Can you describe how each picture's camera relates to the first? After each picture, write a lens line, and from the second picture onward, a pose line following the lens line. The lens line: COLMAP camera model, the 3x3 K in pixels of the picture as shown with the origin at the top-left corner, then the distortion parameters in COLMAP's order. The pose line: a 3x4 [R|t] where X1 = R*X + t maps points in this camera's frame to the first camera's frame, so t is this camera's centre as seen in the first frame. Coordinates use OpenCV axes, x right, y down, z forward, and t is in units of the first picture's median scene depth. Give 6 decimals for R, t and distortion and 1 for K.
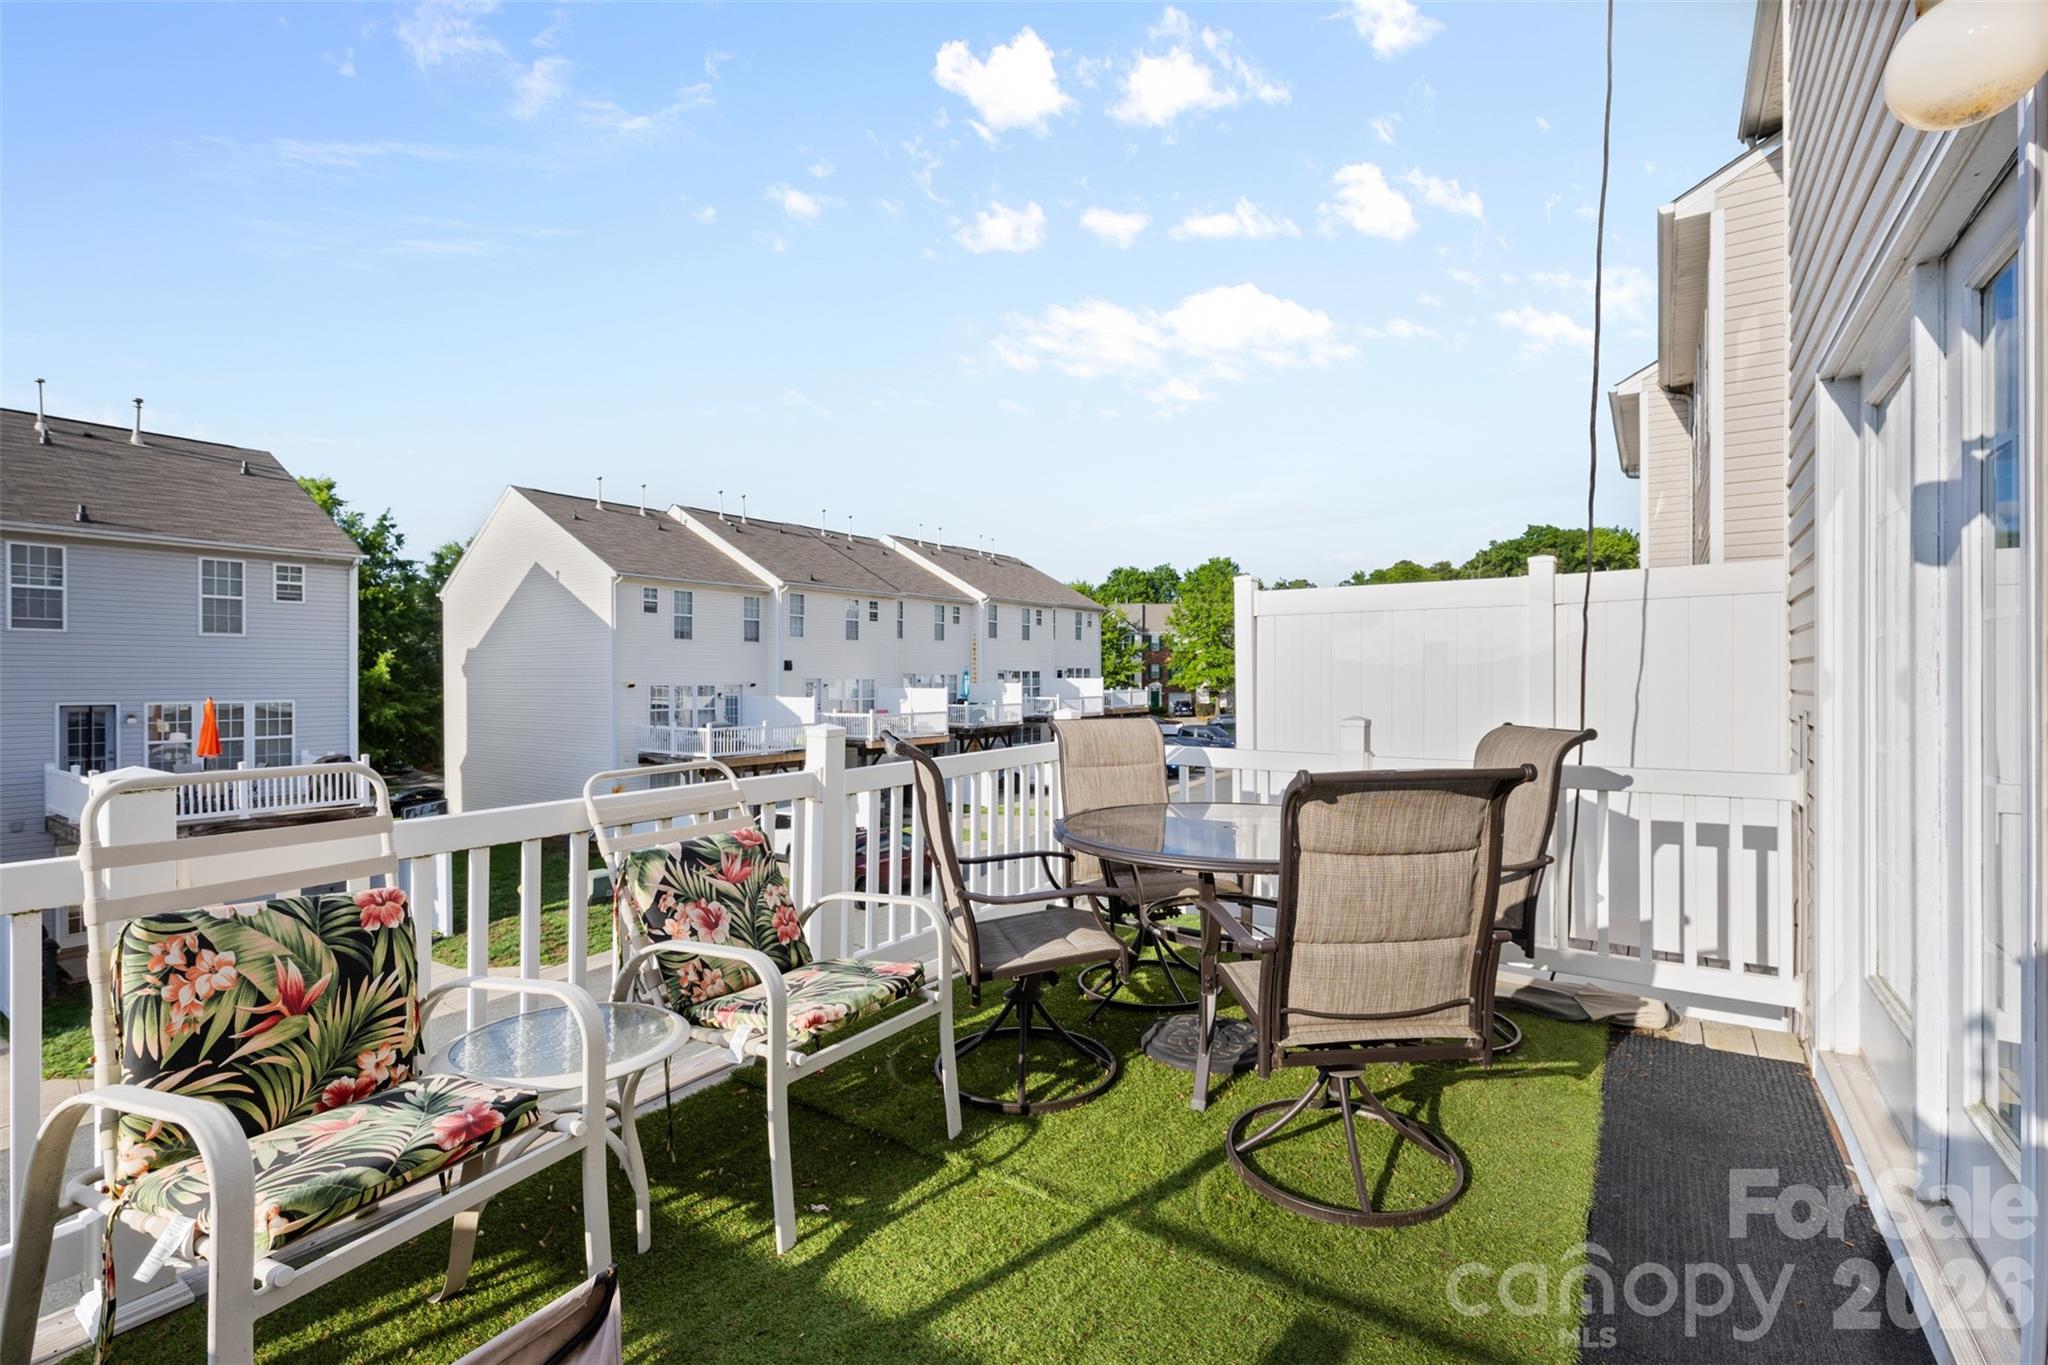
lens RADIAL K [[916.5, 0, 1027.1], [0, 916.5, 677.9], [0, 0, 1]] dist [0.002280, -0.000401]
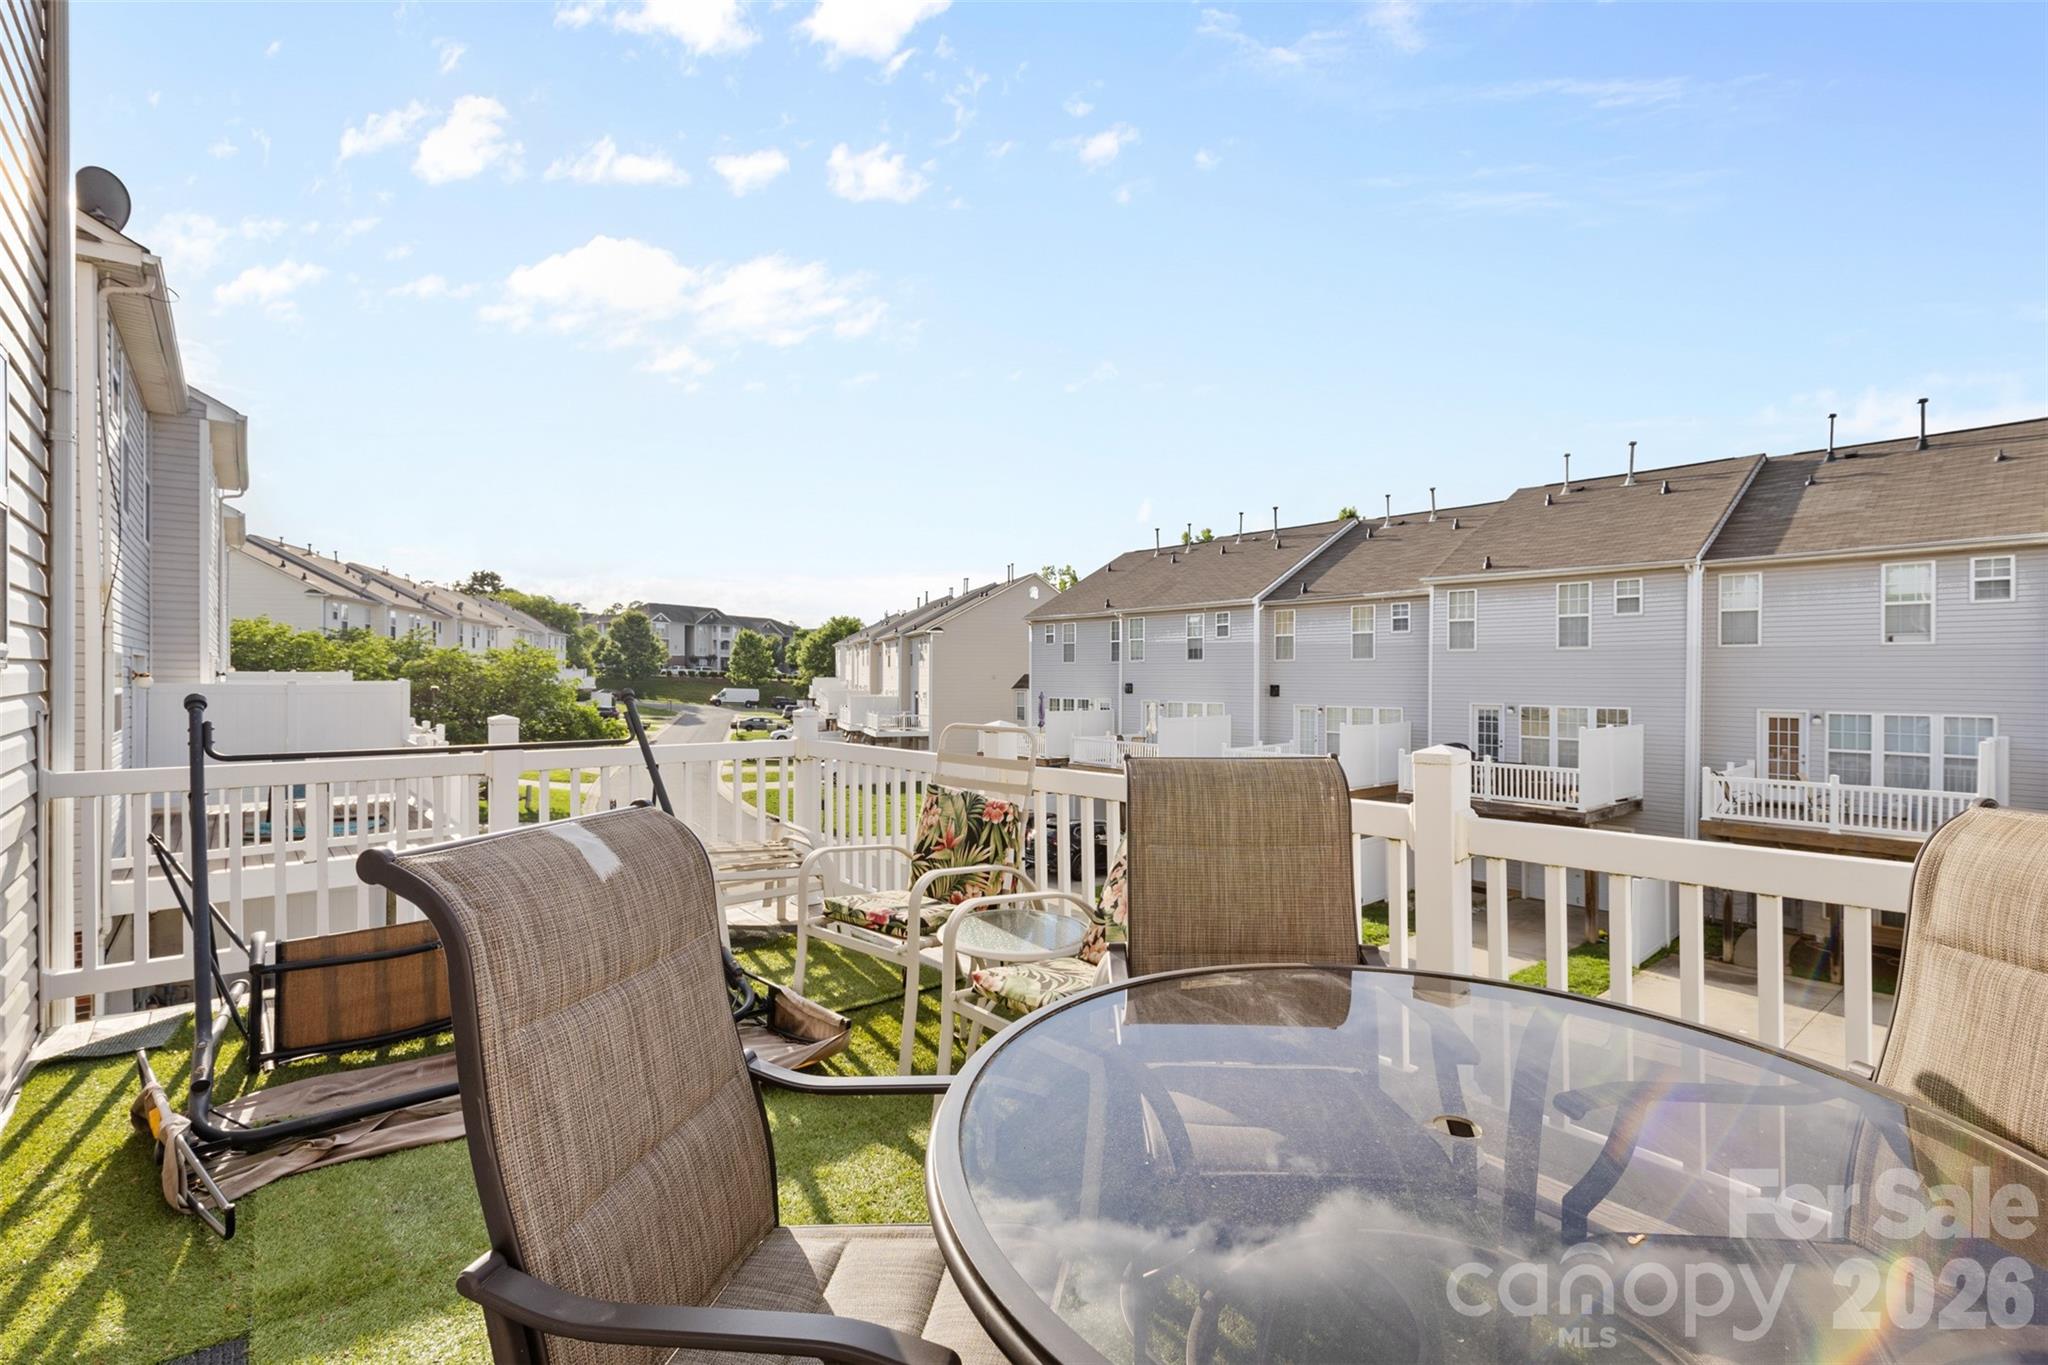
lens RADIAL K [[916.5, 0, 1027.1], [0, 916.5, 677.9], [0, 0, 1]] dist [0.002280, -0.000401]
pose [[-0.255591, -0.004482, -0.966775, 0.787123], [-0.013672, 0.999906, -0.001021, 0.001968], [0.966688, 0.012957, -0.255628, 1.243888]]
